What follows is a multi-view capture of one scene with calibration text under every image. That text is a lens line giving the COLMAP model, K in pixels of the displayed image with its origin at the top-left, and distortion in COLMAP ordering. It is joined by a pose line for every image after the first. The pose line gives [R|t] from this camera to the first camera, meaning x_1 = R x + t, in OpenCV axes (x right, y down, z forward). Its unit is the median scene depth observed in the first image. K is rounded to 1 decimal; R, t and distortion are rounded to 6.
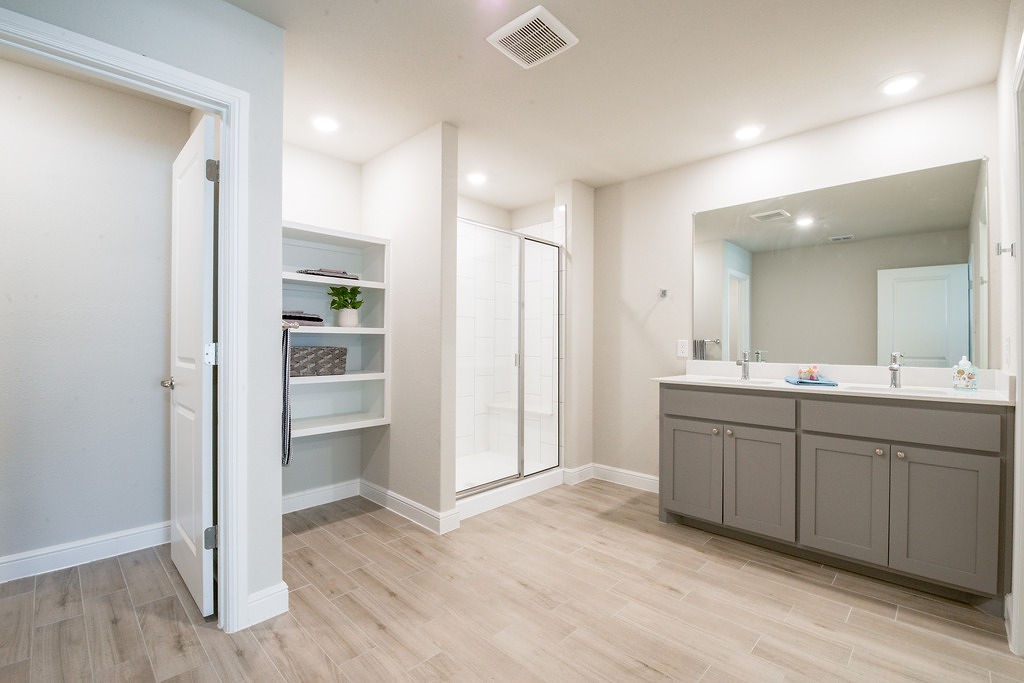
lens RADIAL K [[449.2, 0, 511.0], [0, 449.2, 342.8], [0, 0, 1]] dist [-0.004455, -0.007774]
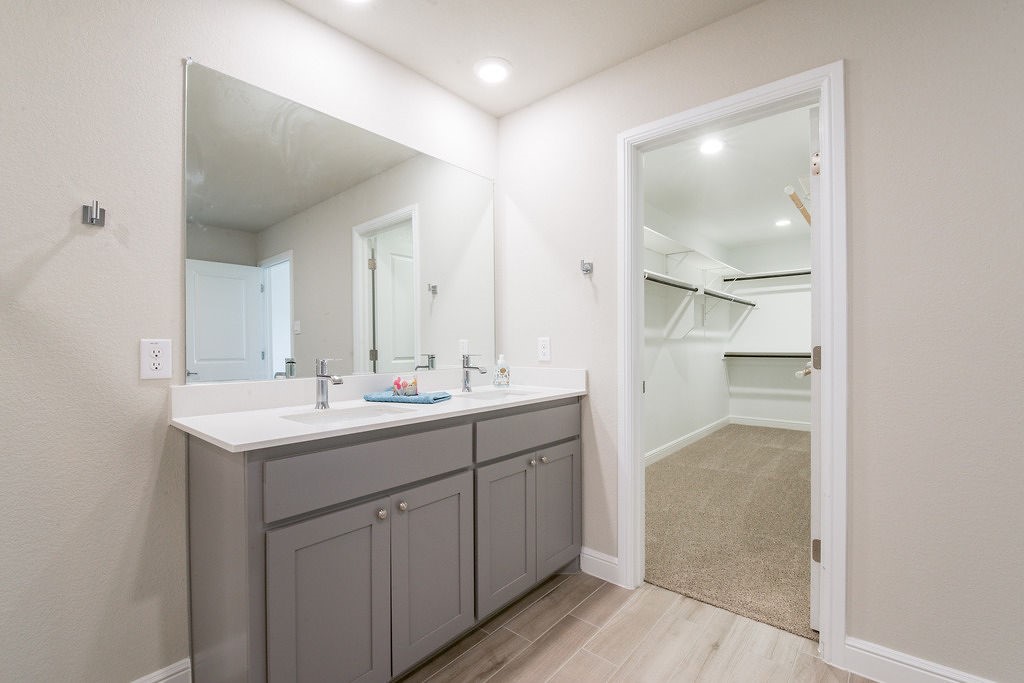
lens RADIAL K [[449.2, 0, 512.1], [0, 449.2, 344.5], [0, 0, 1]] dist [-0.004455, -0.007774]
pose [[-0.052416, -0.001540, 0.998624, -0.054204], [0.008316, 0.999963, 0.001979, 0.000543], [-0.998591, 0.008408, -0.052401, 0.655498]]
